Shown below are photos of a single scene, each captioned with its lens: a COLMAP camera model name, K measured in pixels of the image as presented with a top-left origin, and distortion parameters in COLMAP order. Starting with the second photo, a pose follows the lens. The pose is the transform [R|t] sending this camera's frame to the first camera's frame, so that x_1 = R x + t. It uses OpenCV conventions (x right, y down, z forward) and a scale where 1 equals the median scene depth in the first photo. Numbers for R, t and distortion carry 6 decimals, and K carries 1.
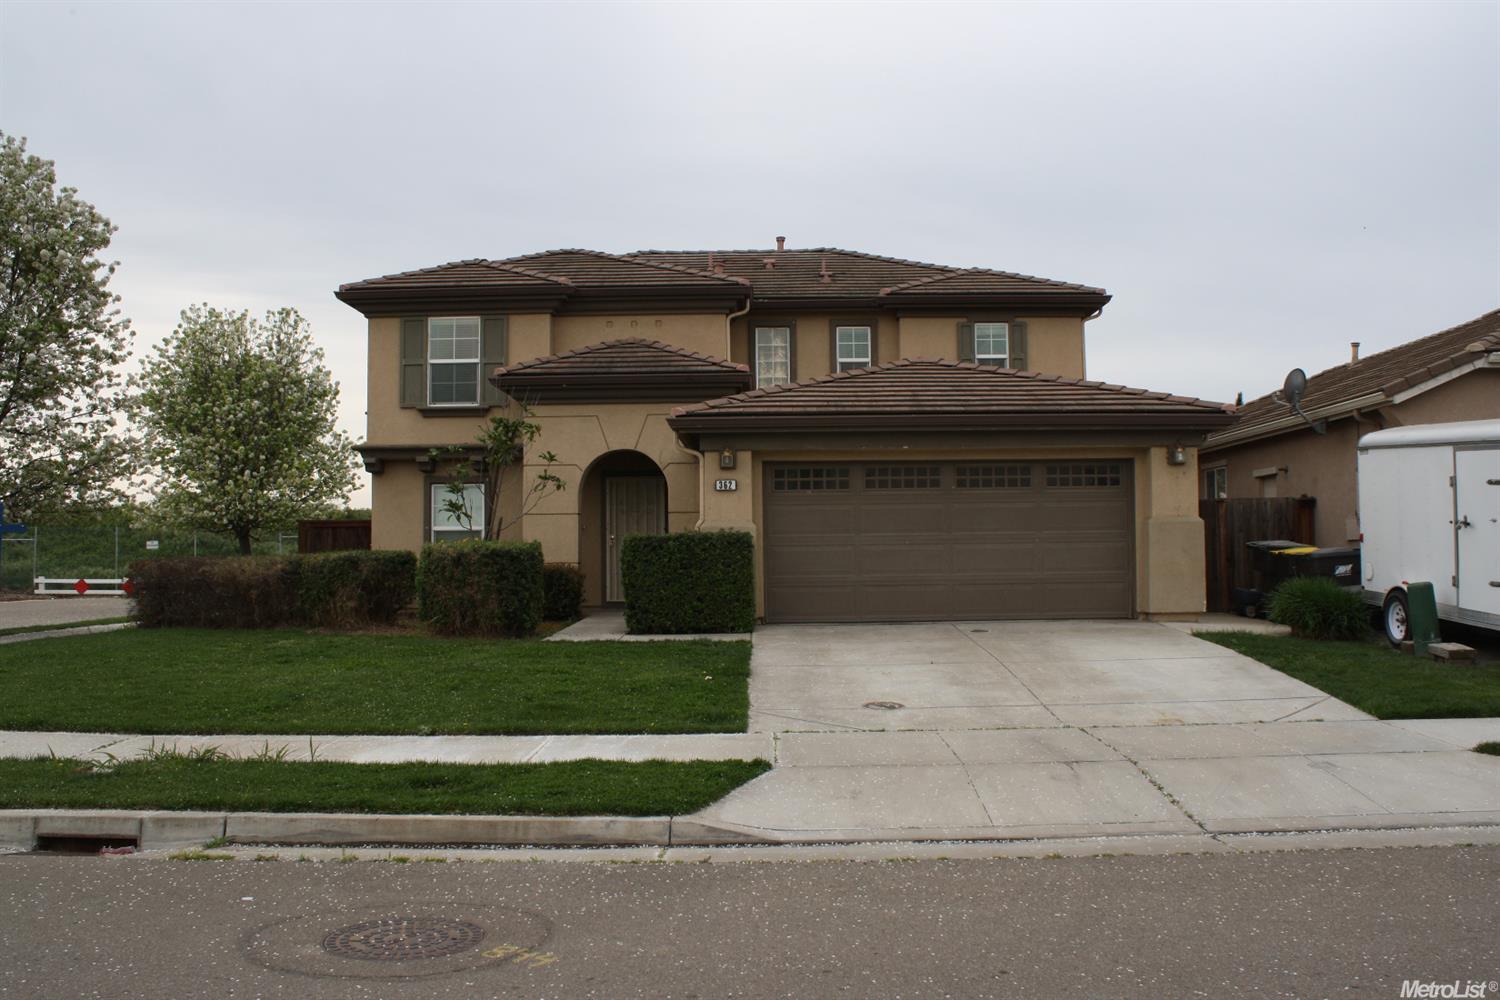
lens RADIAL K [[1383.7, 0, 750.0], [0, 1383.7, 500.0], [0, 0, 1]] dist [-0.163345, -0.001303]
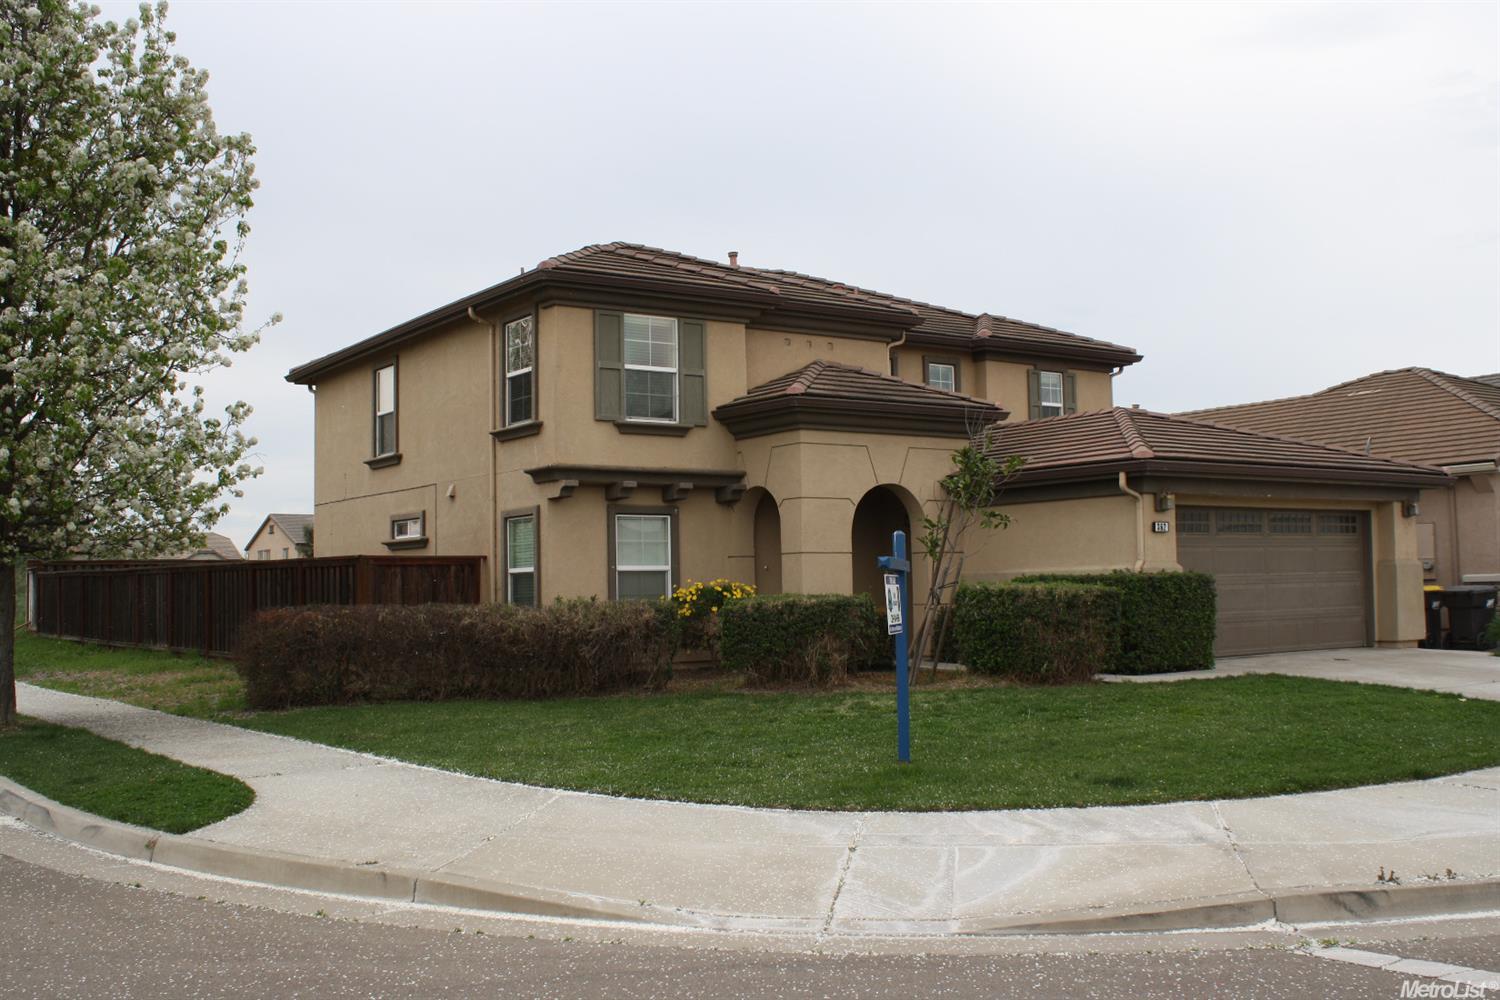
lens RADIAL K [[1563.9, 0, 750.0], [0, 1563.9, 500.0], [0, 0, 1]] dist [-0.156324, 0.005811]
pose [[0.812070, 0.030477, 0.582764, -0.722187], [-0.016273, 0.999430, -0.029591, 0.006385], [-0.583333, 0.014547, 0.812103, 0.190207]]
